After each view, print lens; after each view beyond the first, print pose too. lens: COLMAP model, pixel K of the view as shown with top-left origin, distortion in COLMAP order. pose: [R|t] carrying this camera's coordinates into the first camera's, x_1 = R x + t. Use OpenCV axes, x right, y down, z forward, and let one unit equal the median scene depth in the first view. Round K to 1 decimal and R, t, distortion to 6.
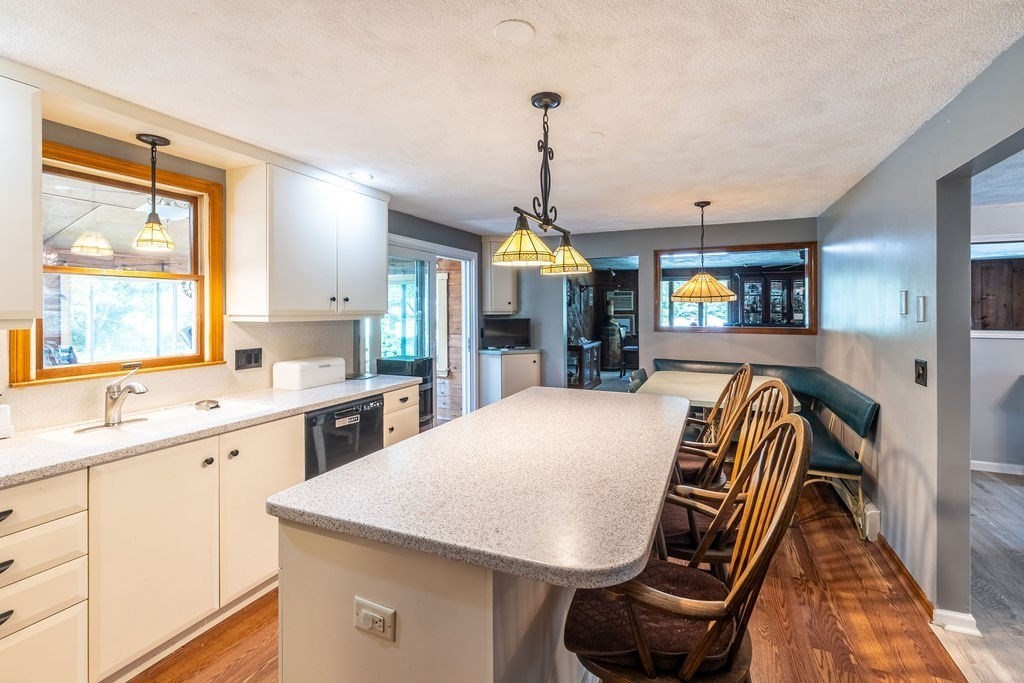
lens RADIAL K [[453.2, 0, 531.2], [0, 453.2, 305.3], [0, 0, 1]] dist [-0.000831, 0.002084]
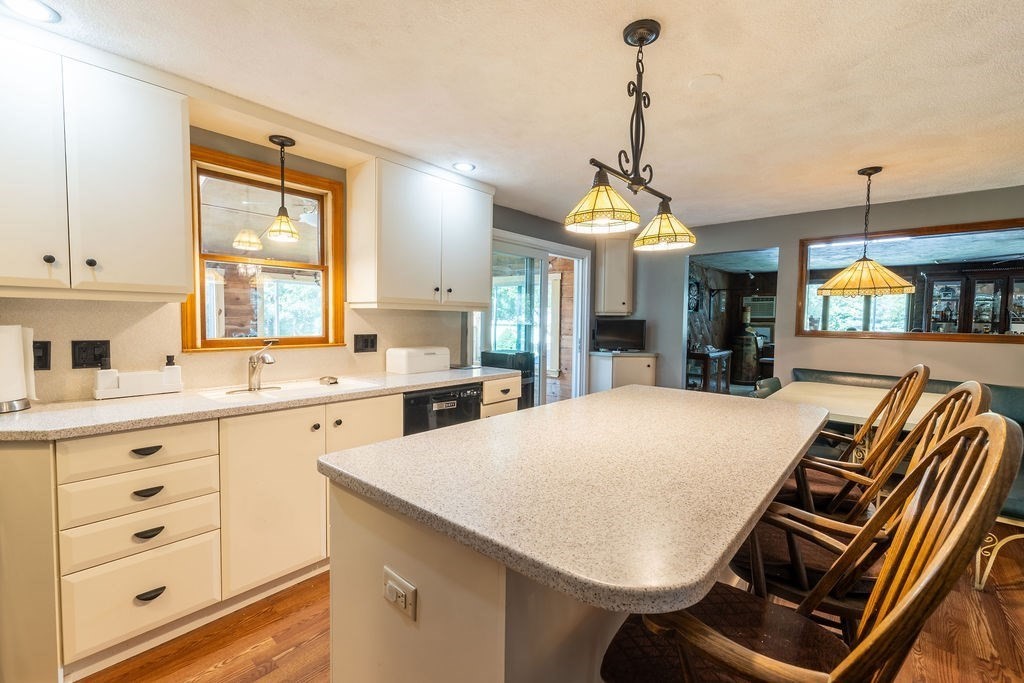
lens RADIAL K [[453.2, 0, 509.5], [0, 453.2, 336.7], [0, 0, 1]] dist [-0.000831, 0.002084]
pose [[0.952208, 0.031031, -0.303870, 0.063929], [-0.013555, 0.998139, 0.059456, 0.049536], [0.305149, -0.052495, 0.950857, 0.097306]]
